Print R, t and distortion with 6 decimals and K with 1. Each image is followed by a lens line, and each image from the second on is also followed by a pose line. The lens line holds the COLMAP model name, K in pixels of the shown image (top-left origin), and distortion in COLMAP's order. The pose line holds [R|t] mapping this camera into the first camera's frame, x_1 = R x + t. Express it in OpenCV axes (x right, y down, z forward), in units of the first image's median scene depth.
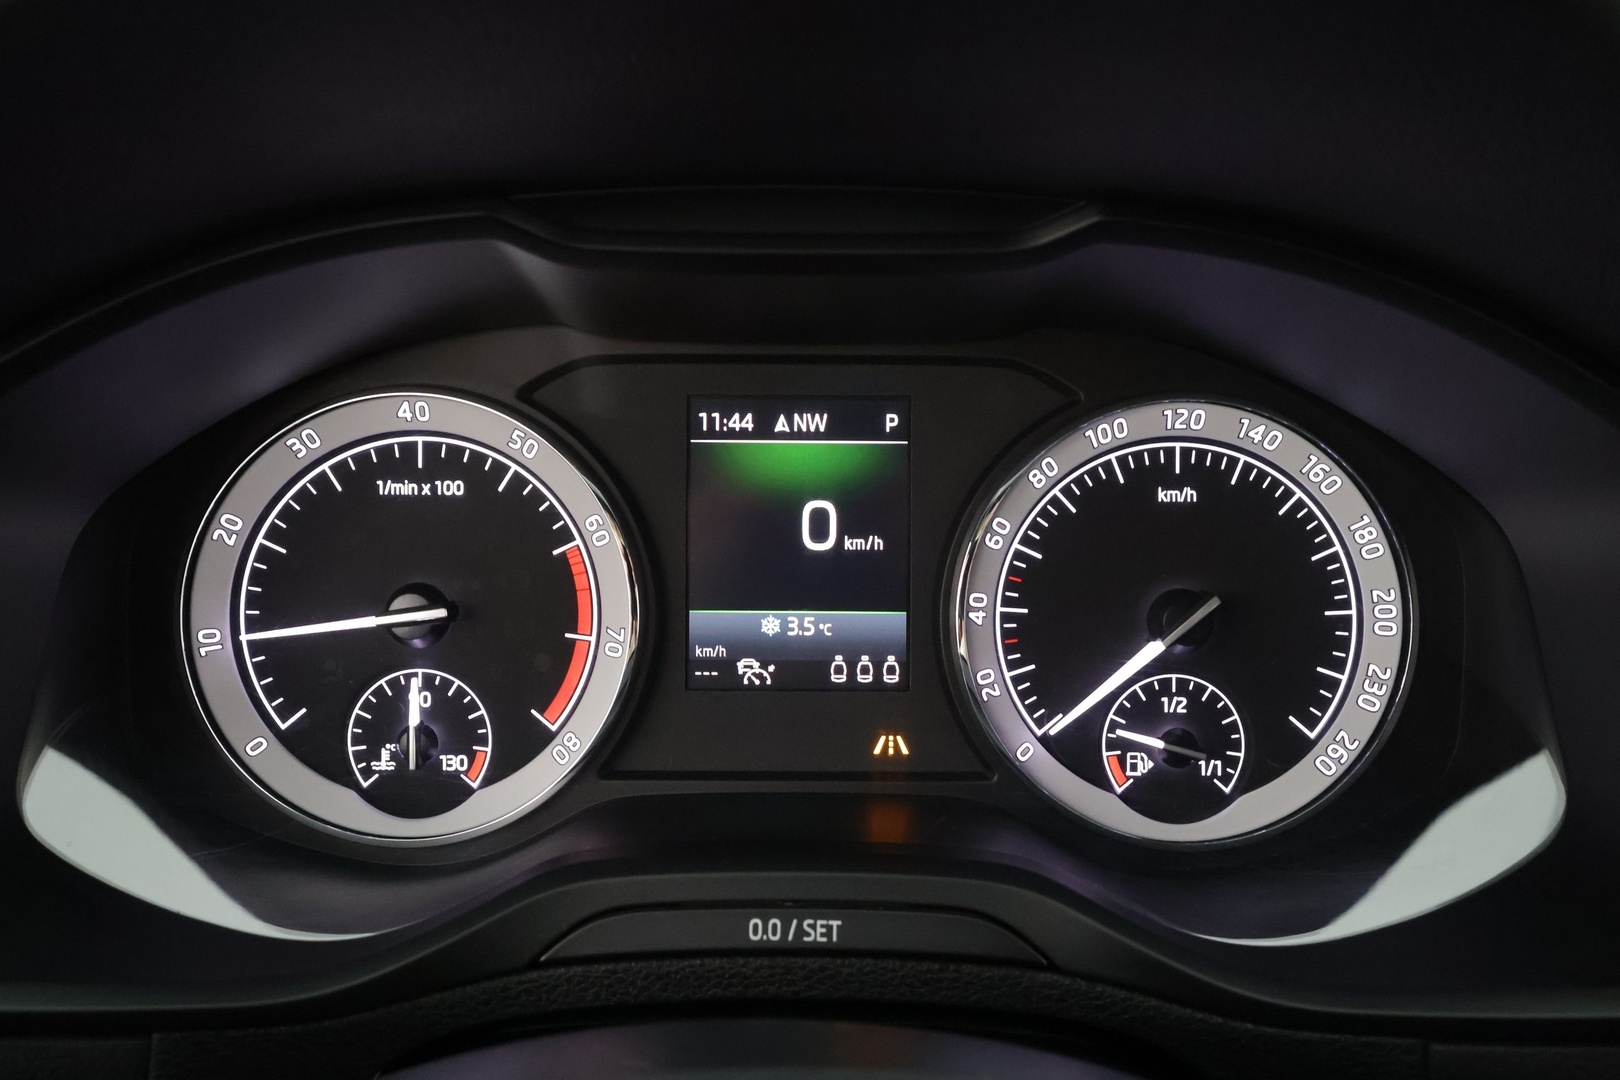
lens RADIAL K [[1285.8, 0, 812.5], [0, 1285.8, 553.6], [0, 0, 1]] dist [-0.001168, 0.005862]
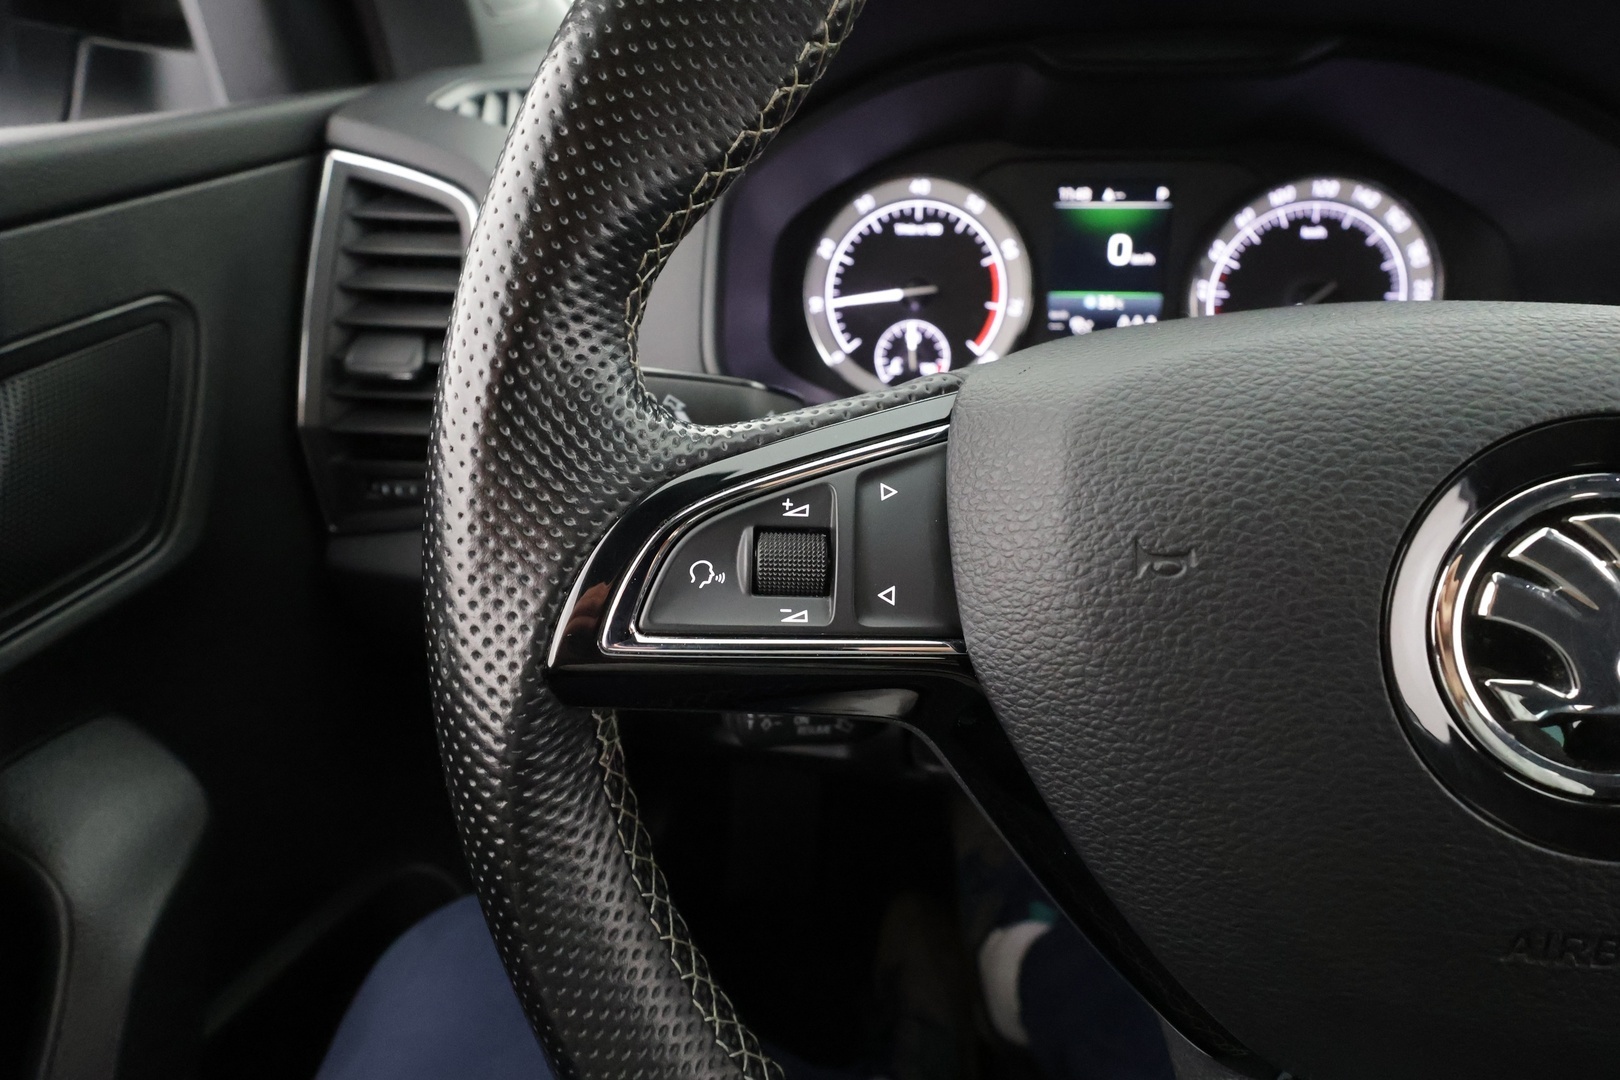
lens RADIAL K [[749.4, 0, 810.7], [0, 749.4, 541.7], [0, 0, 1]] dist [-0.002816, -0.000272]
pose [[0.994191, 0.036033, -0.101422, -0.335550], [-0.019532, 0.987051, 0.159213, 0.248588], [0.105846, -0.156308, 0.982021, -0.247526]]
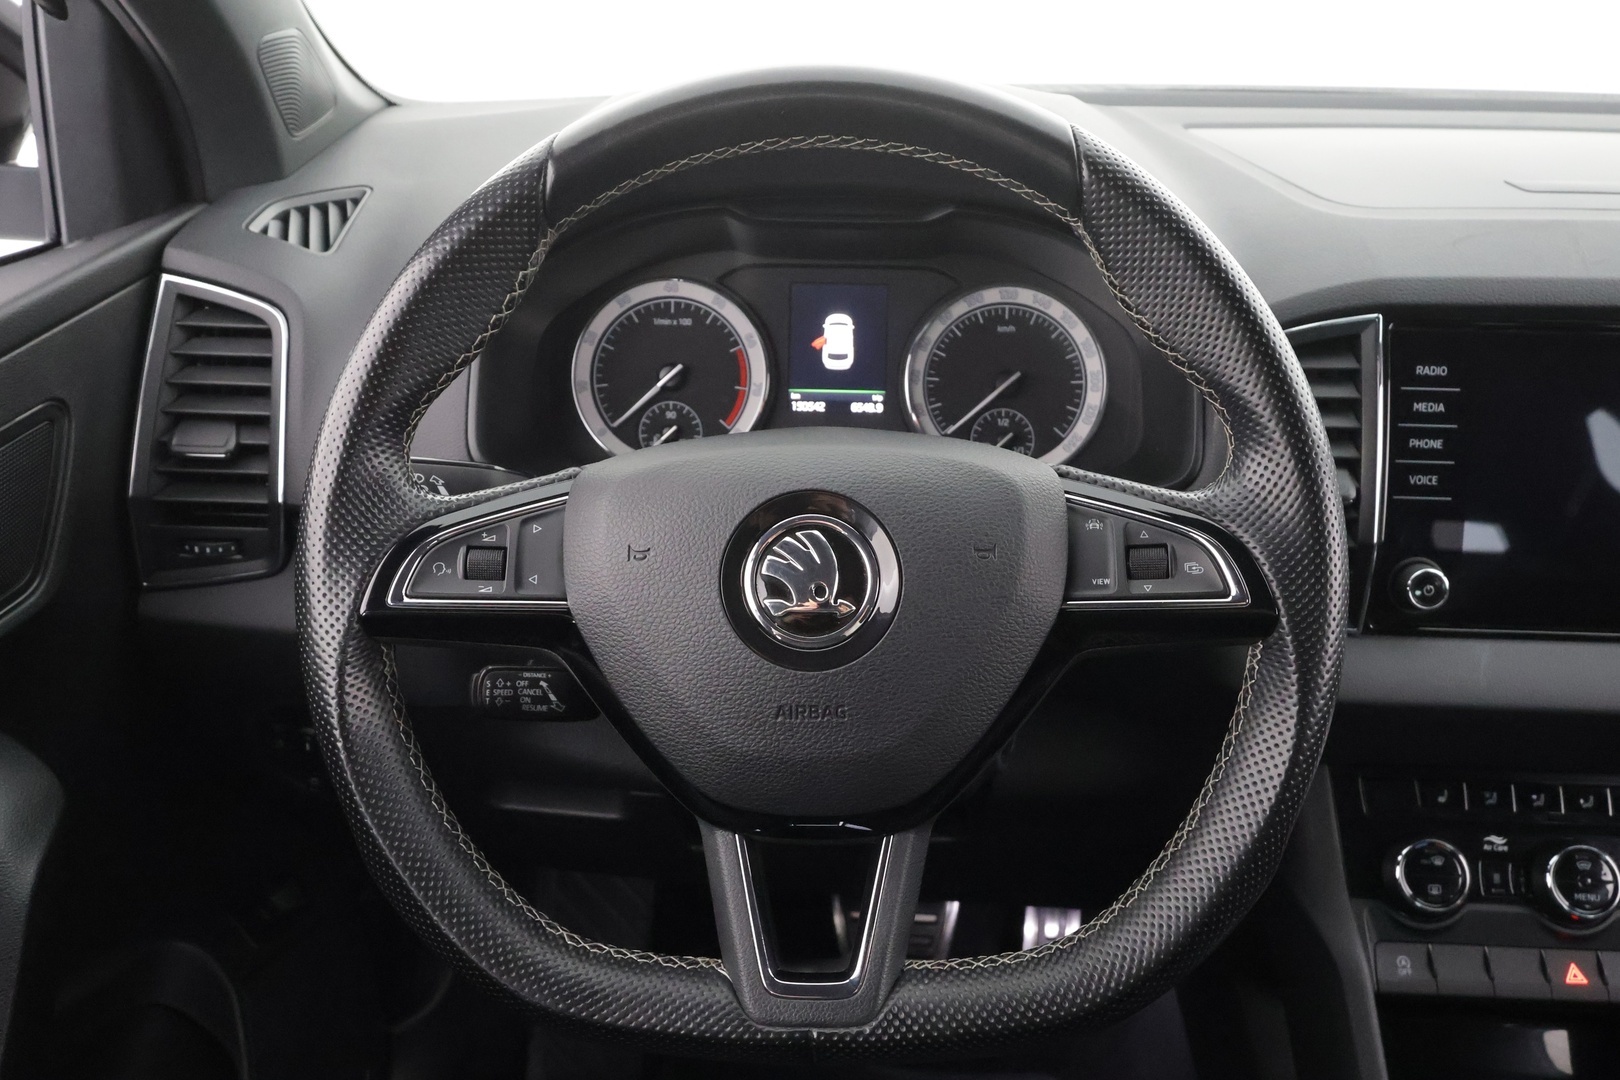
lens RADIAL K [[1285.8, 0, 806.4], [0, 1285.8, 542.1], [0, 0, 1]] dist [-0.001168, 0.005862]
pose [[0.998717, 0.018247, -0.047246, 0.047469], [-0.016100, 0.998838, 0.045419, 0.231670], [0.048019, -0.044600, 0.997850, -1.280289]]
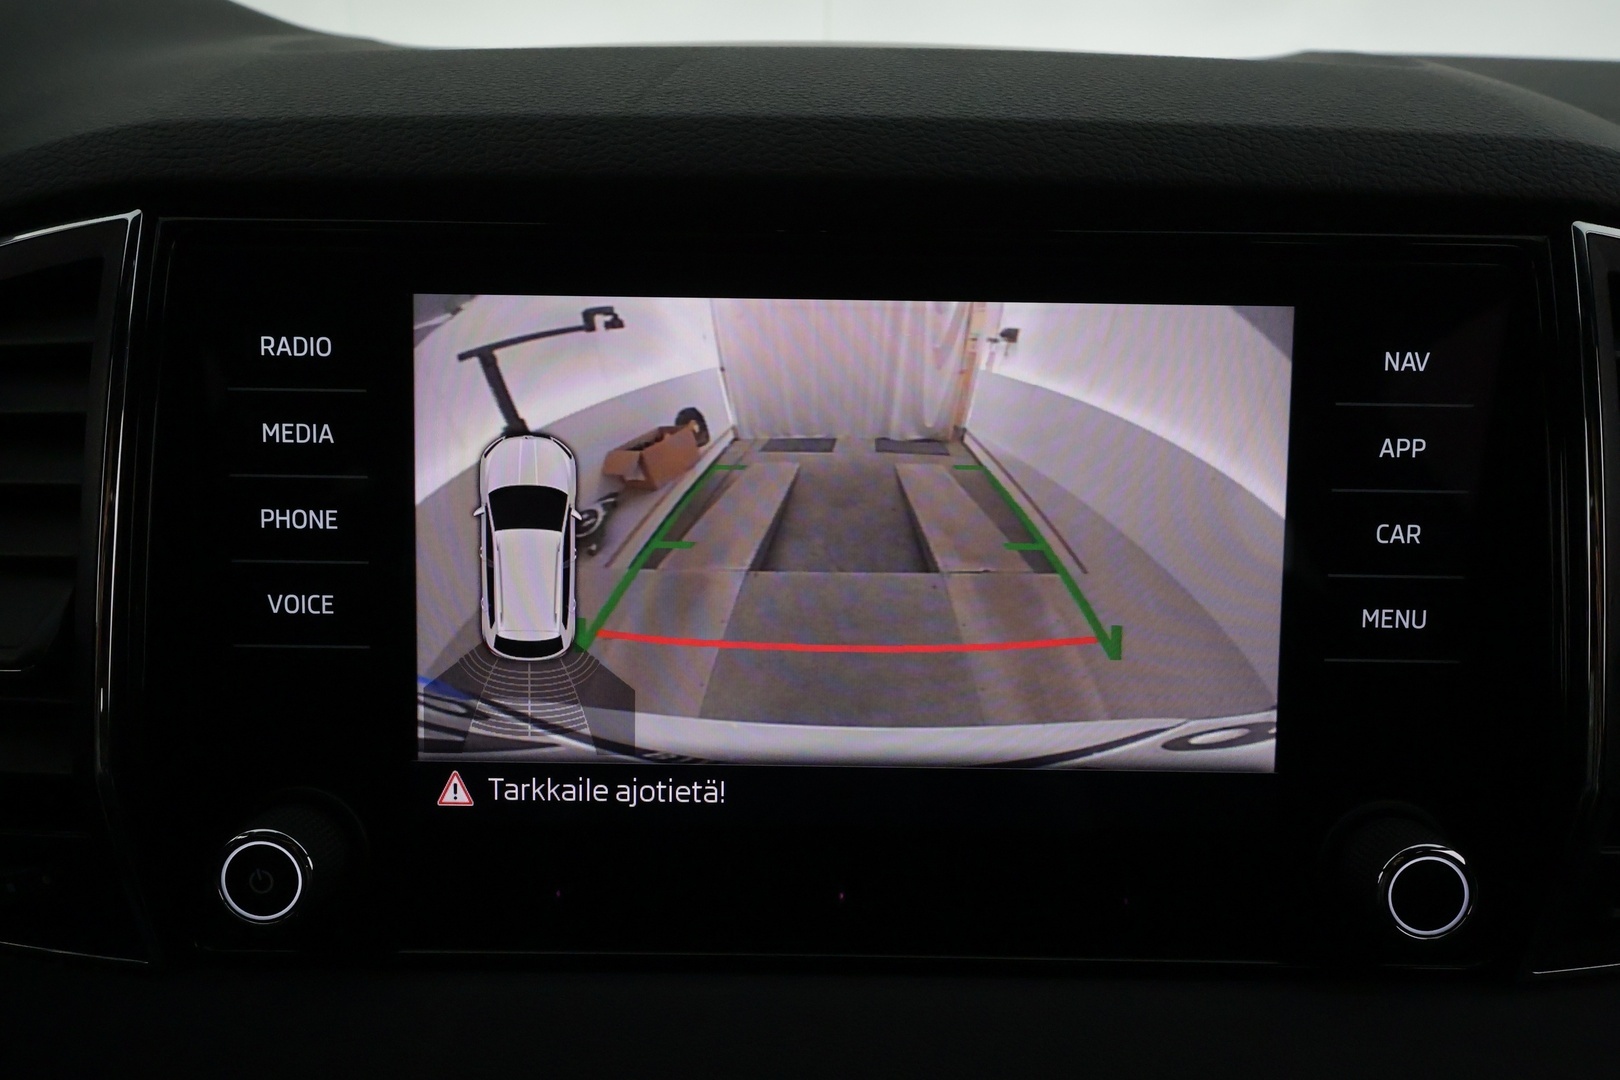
lens RADIAL K [[1034.1, 0, 813.4], [0, 1034.1, 549.8], [0, 0, 1]] dist [0.048199, 0.007742]
pose [[0.999987, 0.001602, 0.004906, 1.185292], [-0.001606, 0.999998, 0.000997, 0.176115], [-0.004904, -0.001005, 0.999987, 0.005010]]
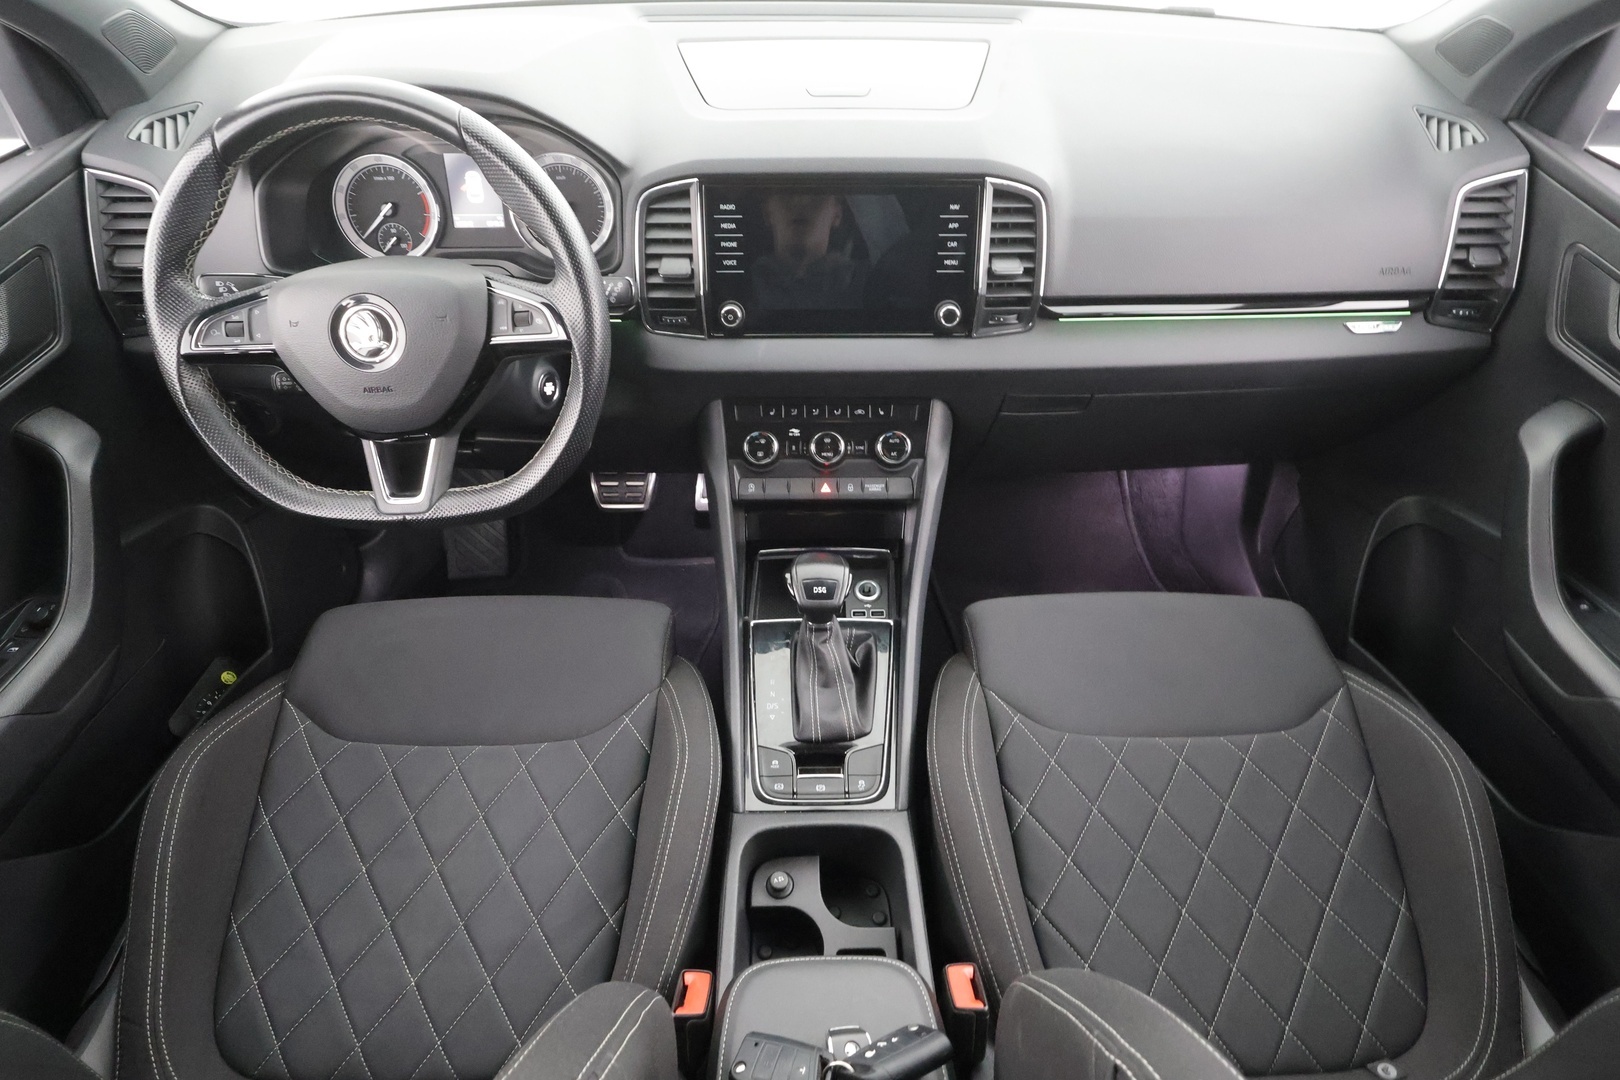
lens RADIAL K [[854.0, 0, 811.6], [0, 854.0, 544.5], [0, 0, 1]] dist [-0.000371, 0.000556]
pose [[0.999899, -0.014181, 0.001297, 1.104007], [0.012672, 0.927599, 0.373363, 0.037290], [-0.006497, -0.373309, 0.927684, -2.115876]]
